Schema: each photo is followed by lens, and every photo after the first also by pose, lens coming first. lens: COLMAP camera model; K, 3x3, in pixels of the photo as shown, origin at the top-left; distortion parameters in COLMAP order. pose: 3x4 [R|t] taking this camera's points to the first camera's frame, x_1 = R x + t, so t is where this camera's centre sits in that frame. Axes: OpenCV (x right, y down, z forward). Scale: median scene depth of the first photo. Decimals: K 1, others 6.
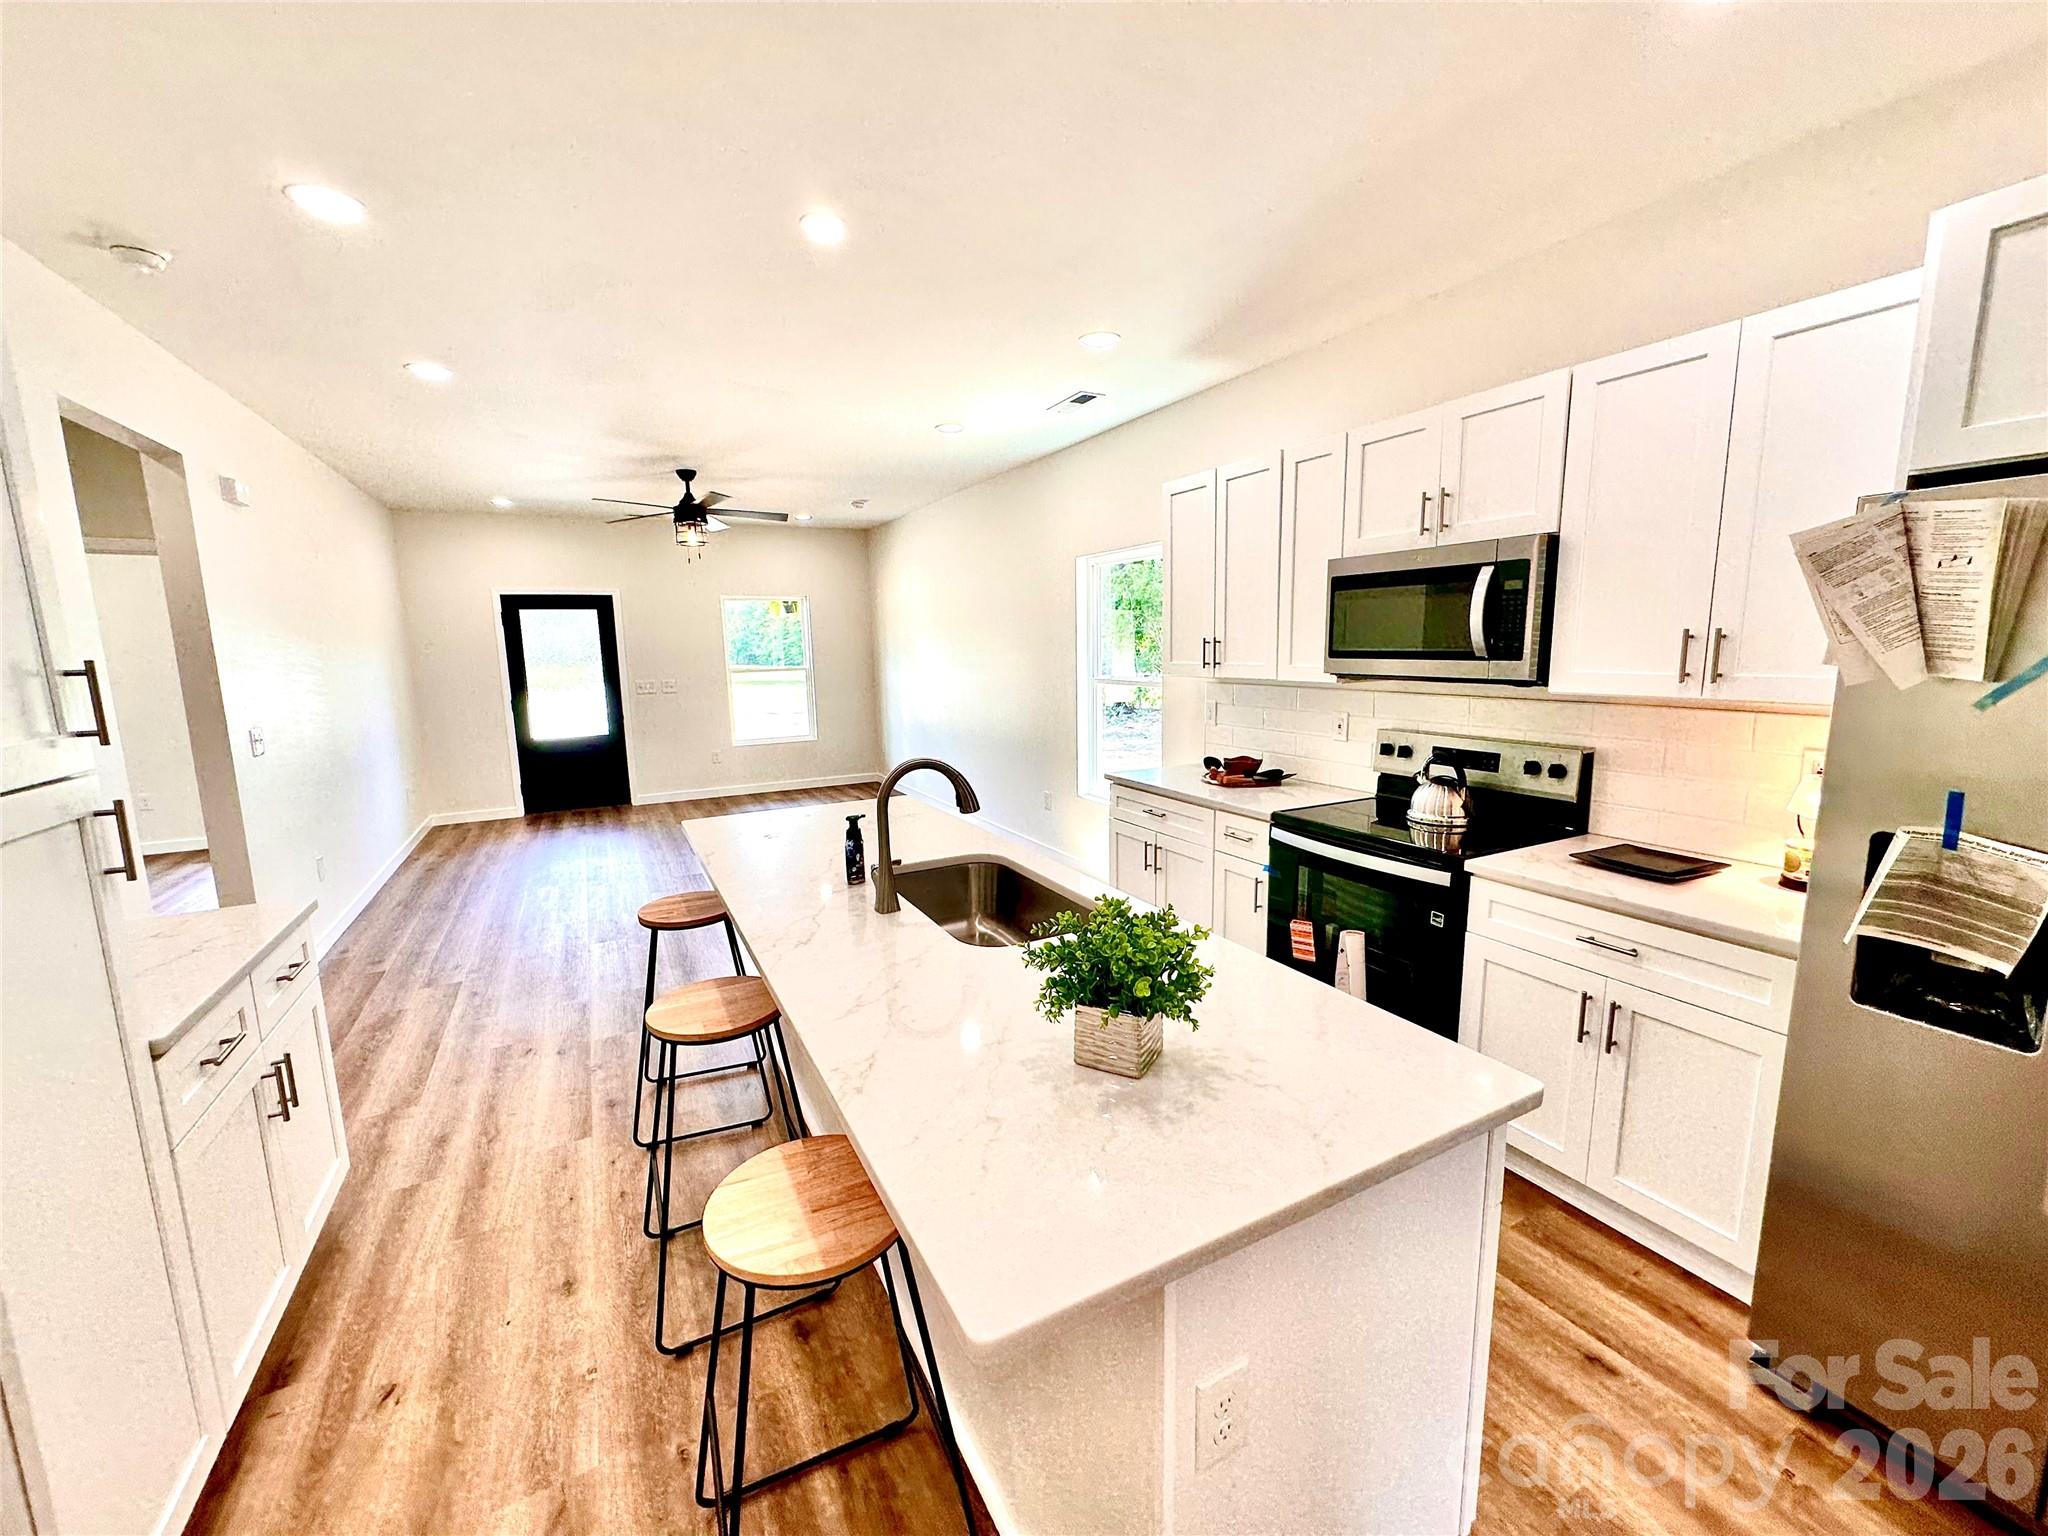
lens RADIAL K [[816.1, 0, 1022.6], [0, 816.1, 768.6], [0, 0, 1]] dist [0.008305, -0.000374]
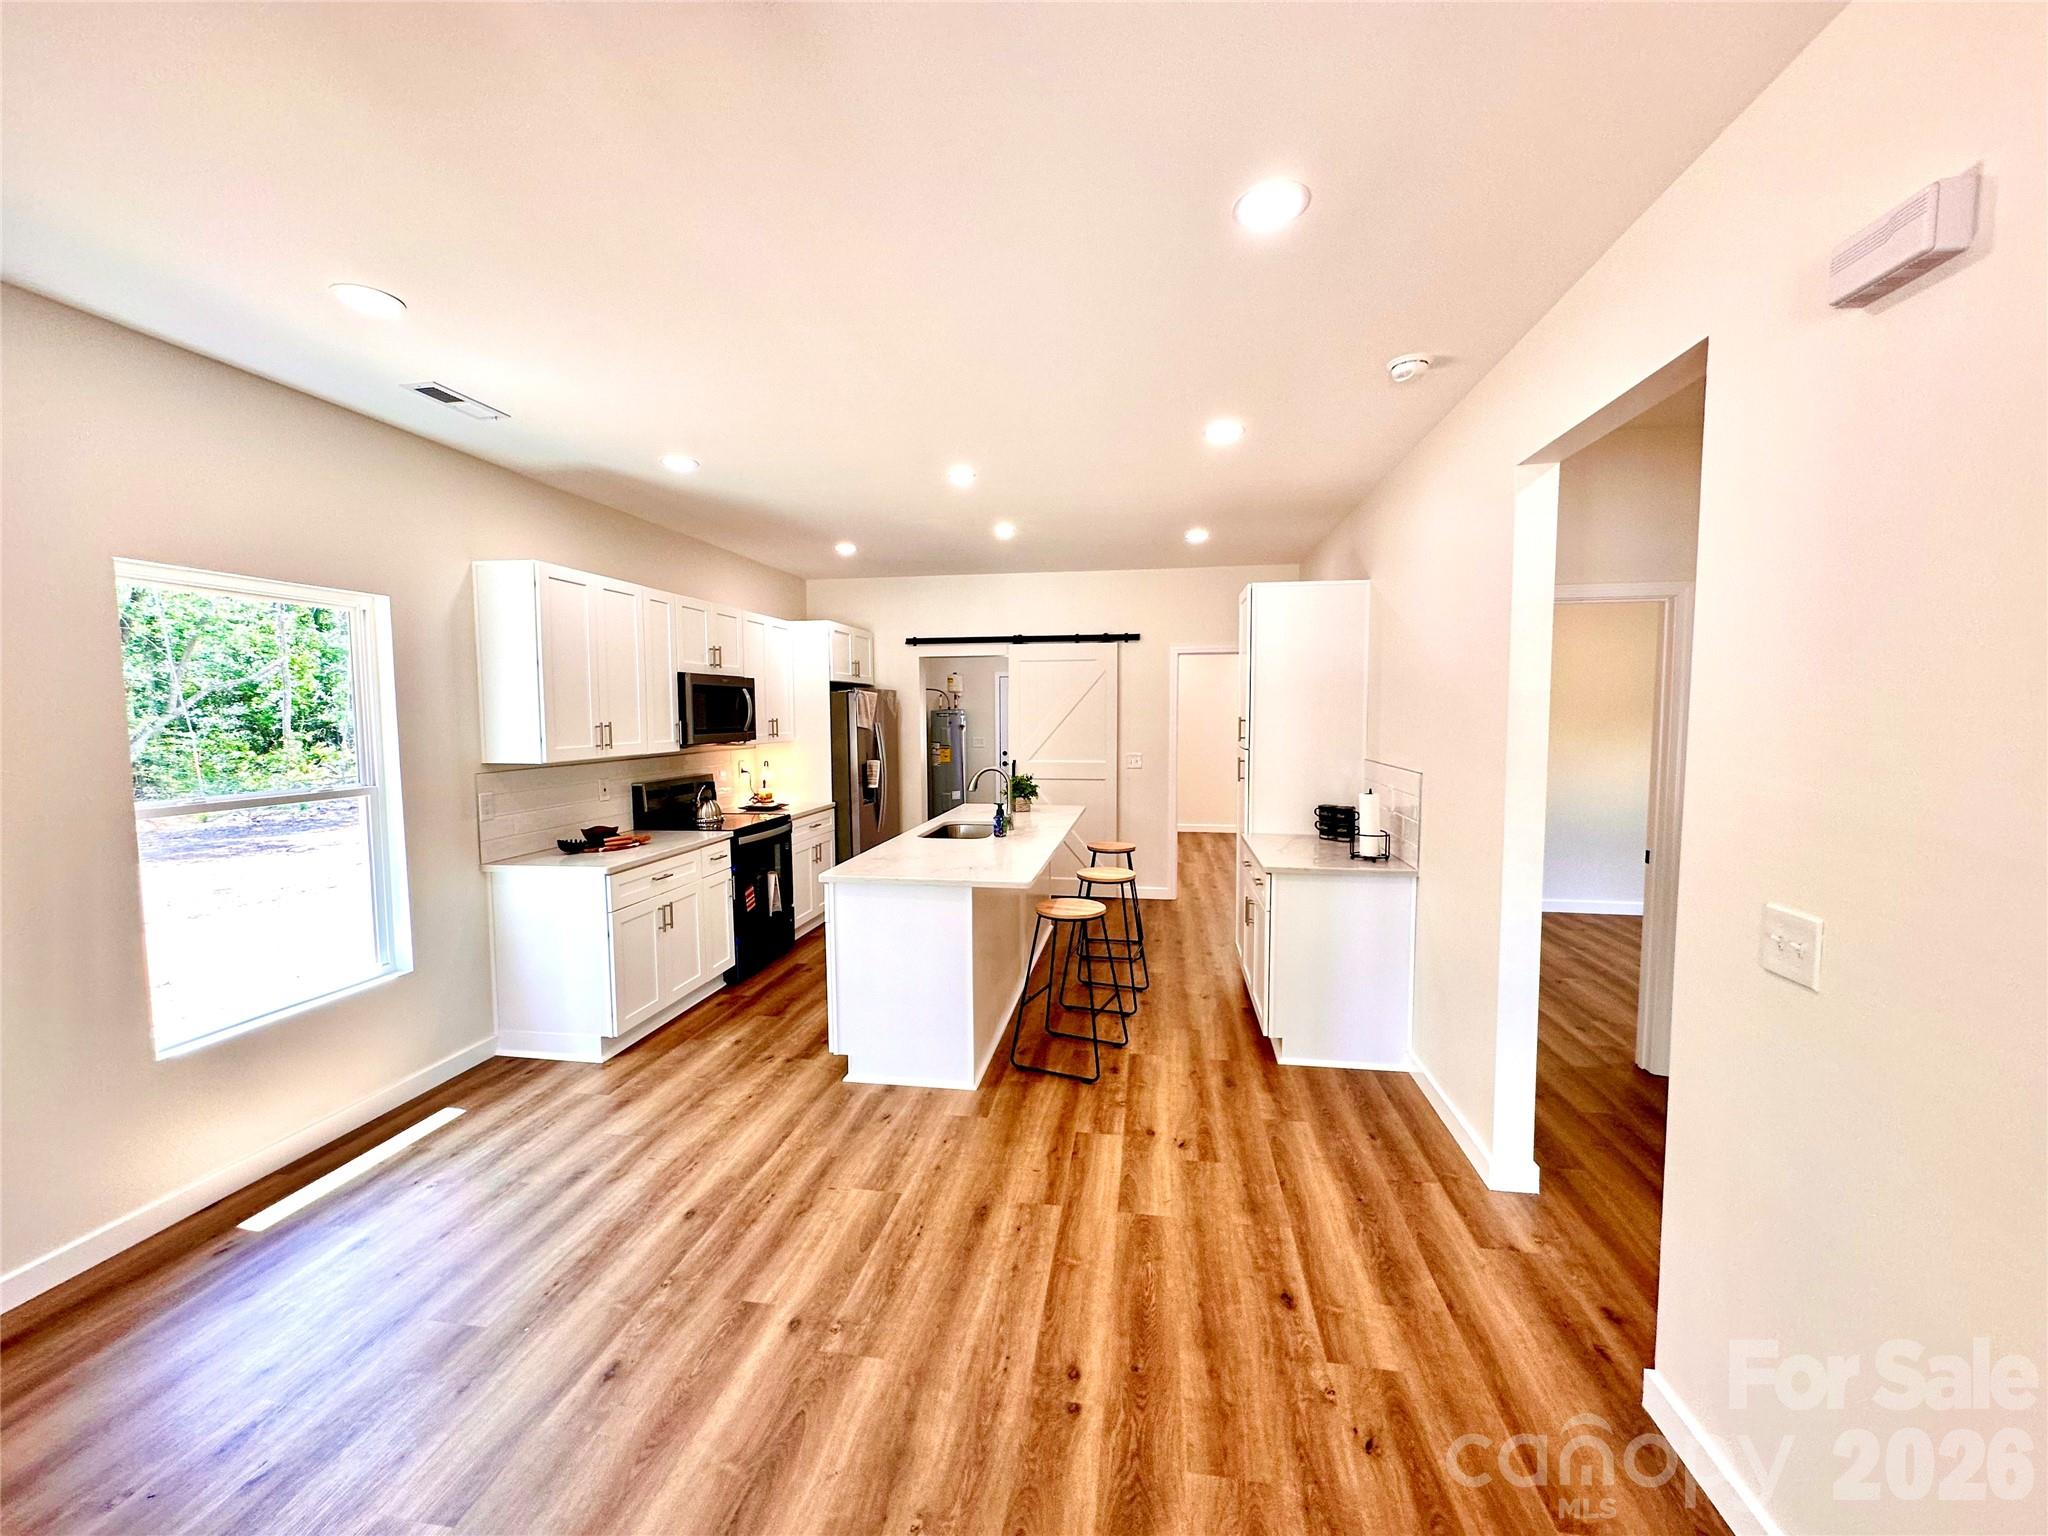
lens RADIAL K [[816.1, 0, 1022.2], [0, 816.1, 769.8], [0, 0, 1]] dist [0.008305, -0.000374]
pose [[-0.795758, -0.017815, 0.605352, -1.728366], [0.118063, 0.975826, 0.183917, -0.451442], [-0.593995, 0.217823, -0.774418, 2.960626]]
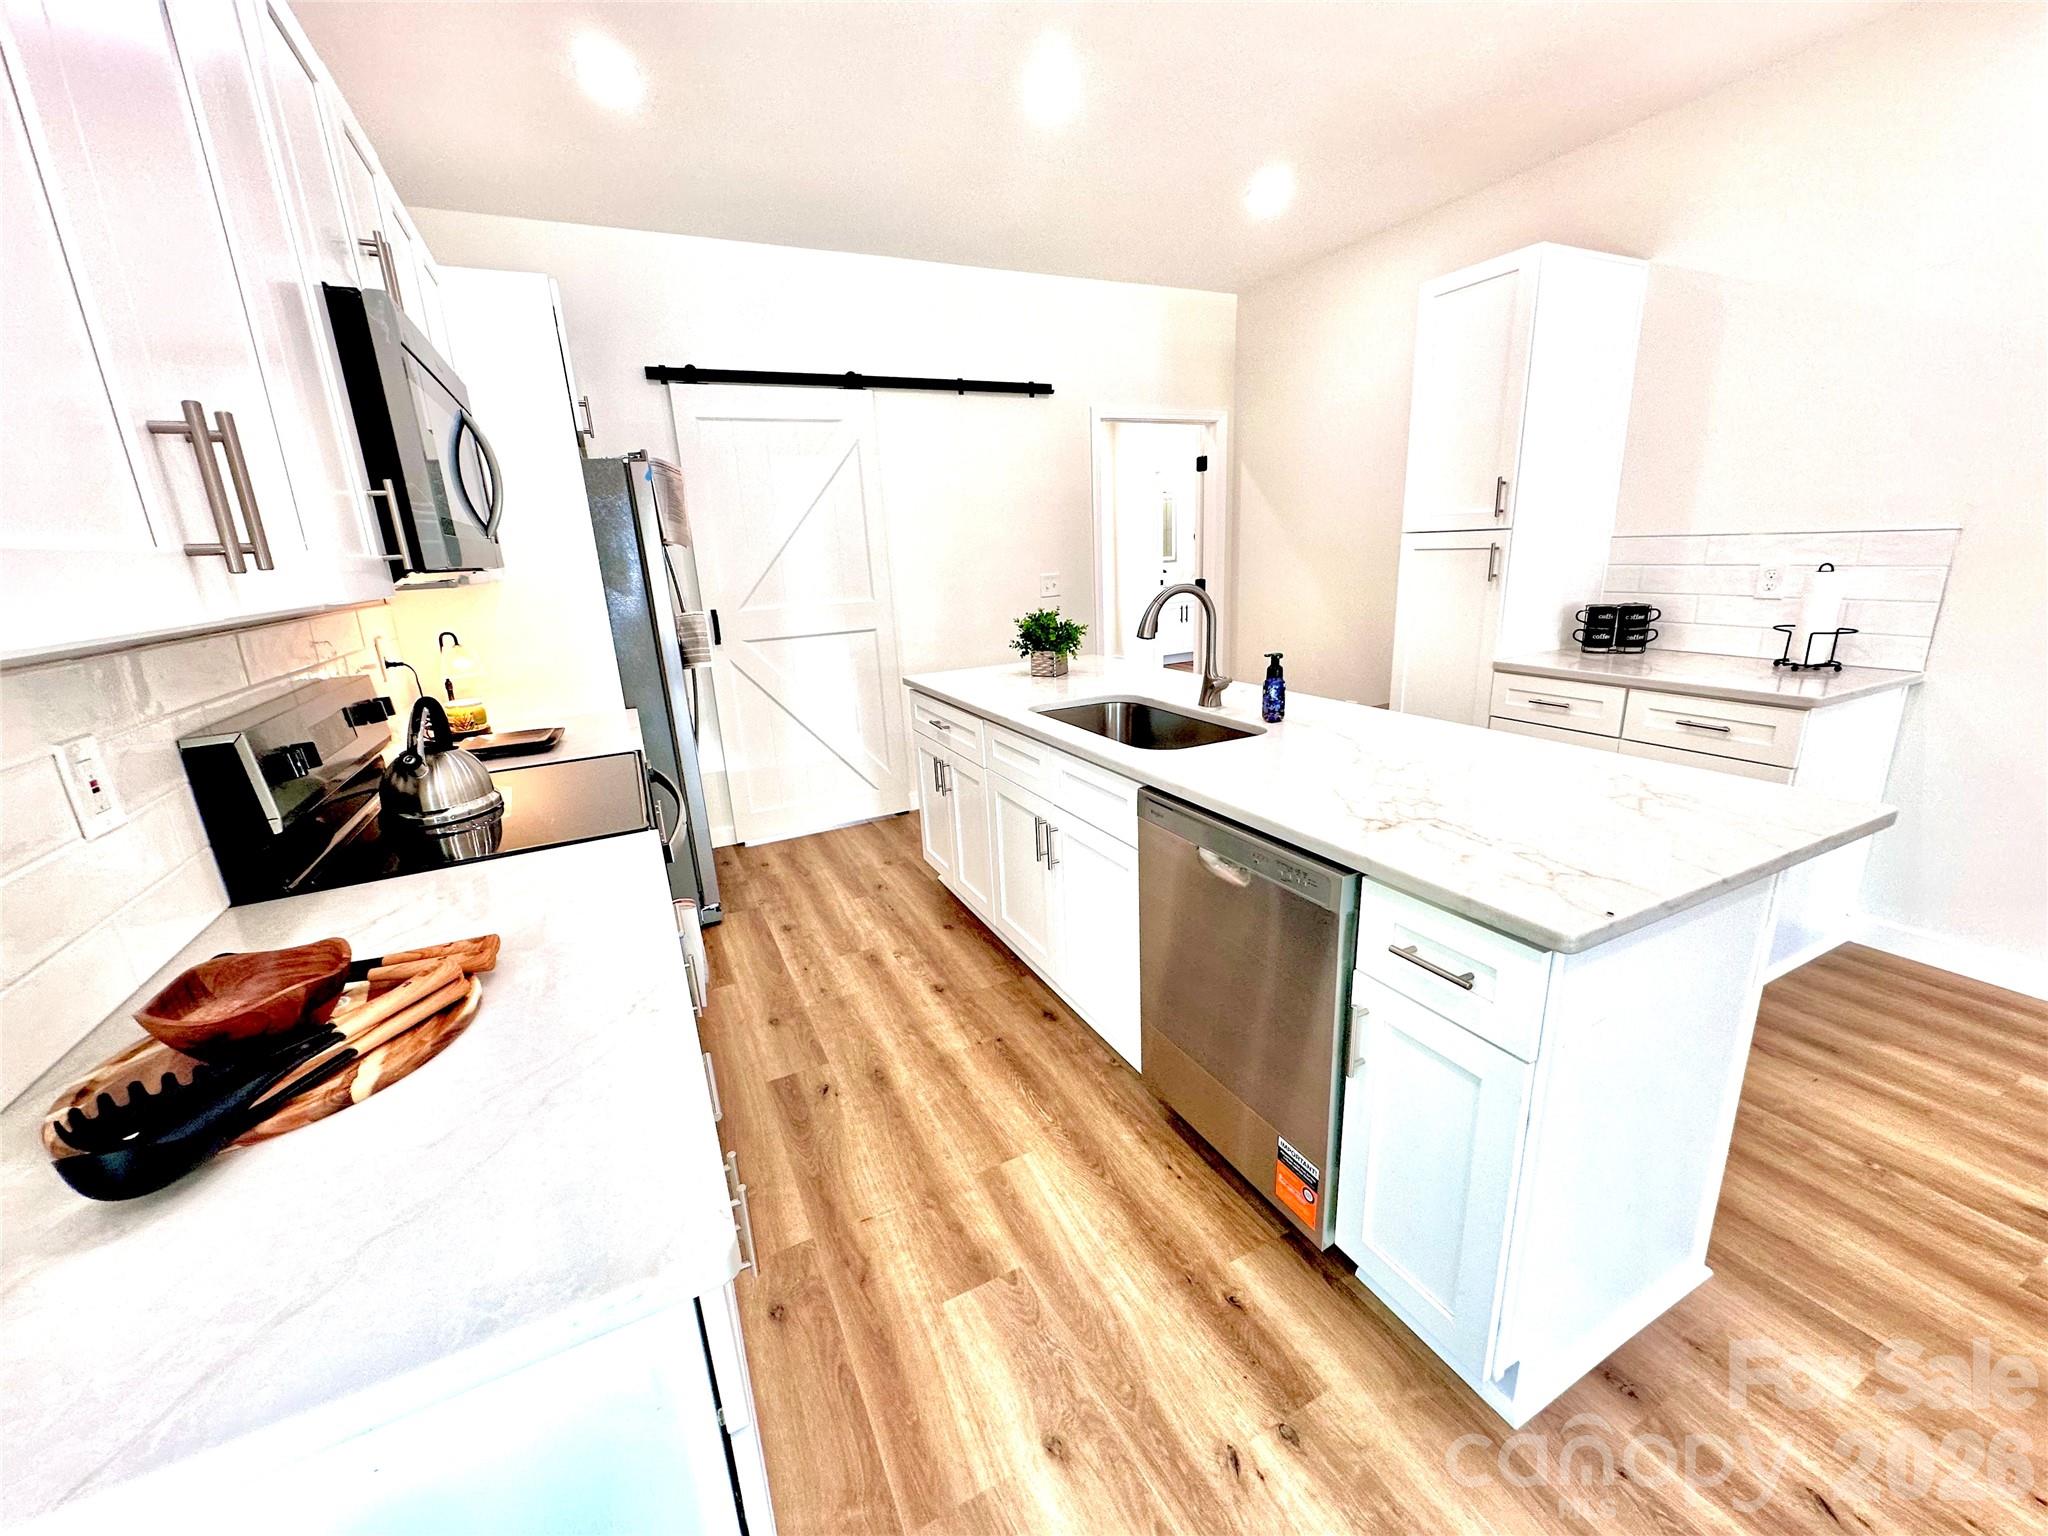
lens RADIAL K [[816.1, 0, 1021.2], [0, 816.1, 759.7], [0, 0, 1]] dist [0.008305, -0.000374]
pose [[-0.997192, 0.058584, 0.046656, 0.063133], [0.072525, 0.910790, 0.406451, -0.291862], [-0.018682, 0.408693, -0.912481, 2.323681]]
